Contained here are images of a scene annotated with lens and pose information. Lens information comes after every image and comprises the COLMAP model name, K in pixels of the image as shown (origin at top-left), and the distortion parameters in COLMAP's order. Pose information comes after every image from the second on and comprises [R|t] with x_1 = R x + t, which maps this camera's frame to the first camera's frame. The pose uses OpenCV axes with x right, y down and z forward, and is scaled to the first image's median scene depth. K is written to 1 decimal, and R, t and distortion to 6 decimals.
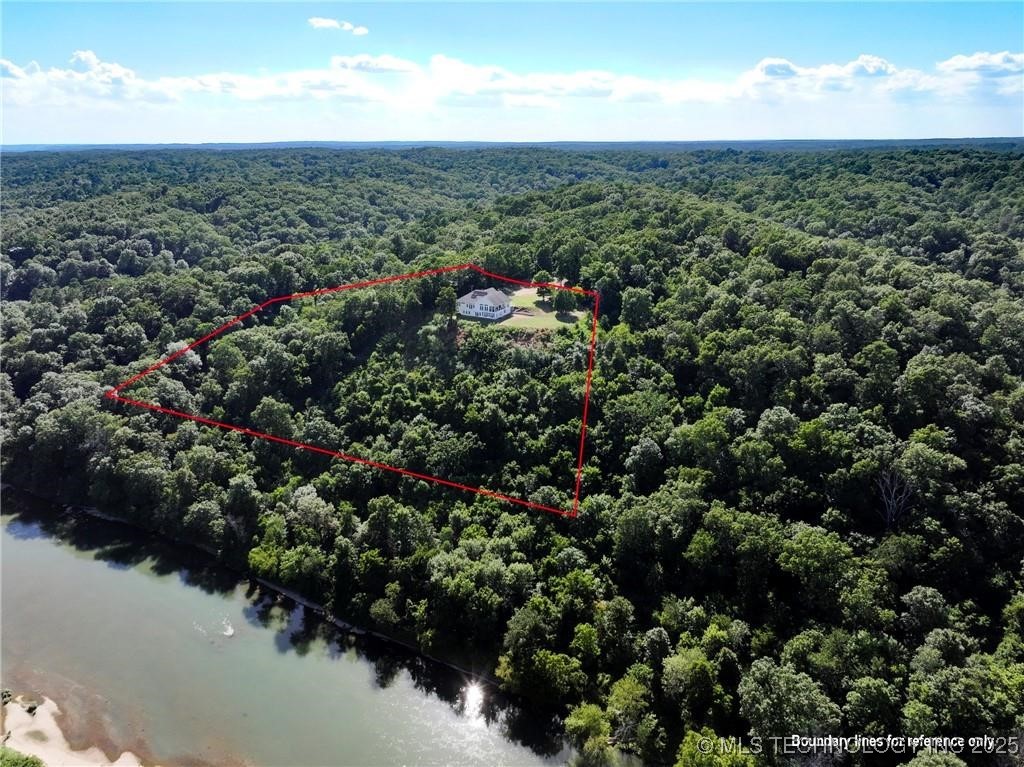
lens RADIAL K [[718.8, 0, 515.1], [0, 718.8, 379.9], [0, 0, 1]] dist [-0.007166, 0.025164]
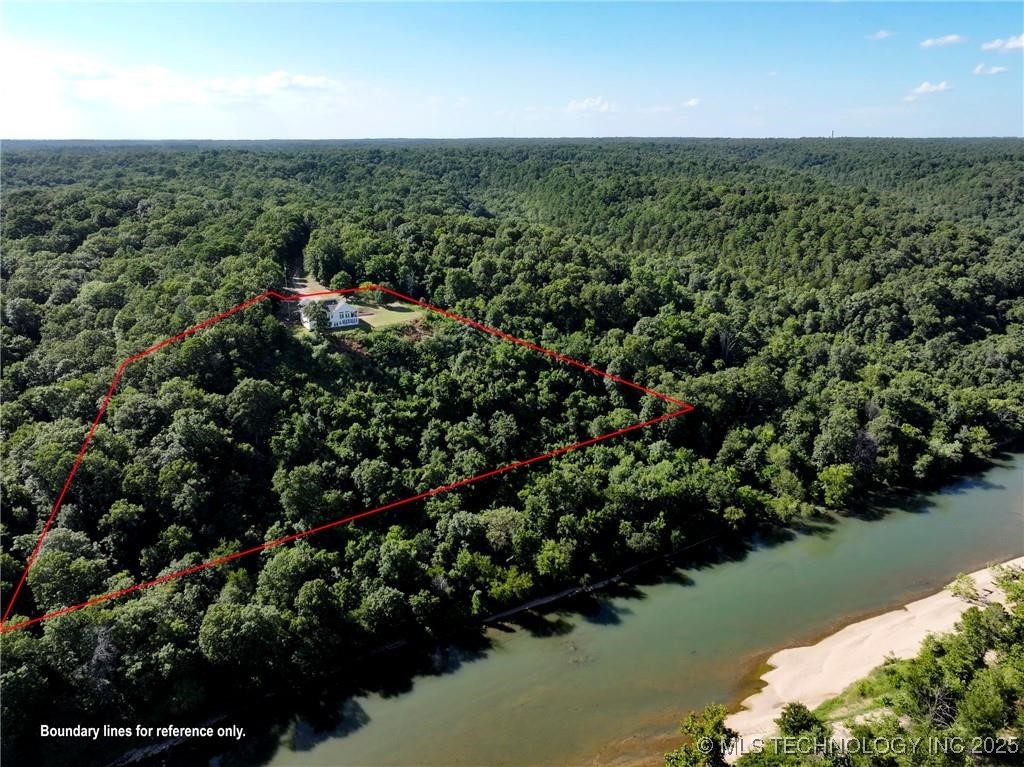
lens RADIAL K [[718.8, 0, 515.1], [0, 718.8, 379.9], [0, 0, 1]] dist [-0.007166, 0.025164]
pose [[0.469981, -0.274639, 0.838863, -0.808804], [0.275824, 0.948466, 0.155990, -0.113046], [-0.838474, 0.158066, 0.521513, 0.356784]]
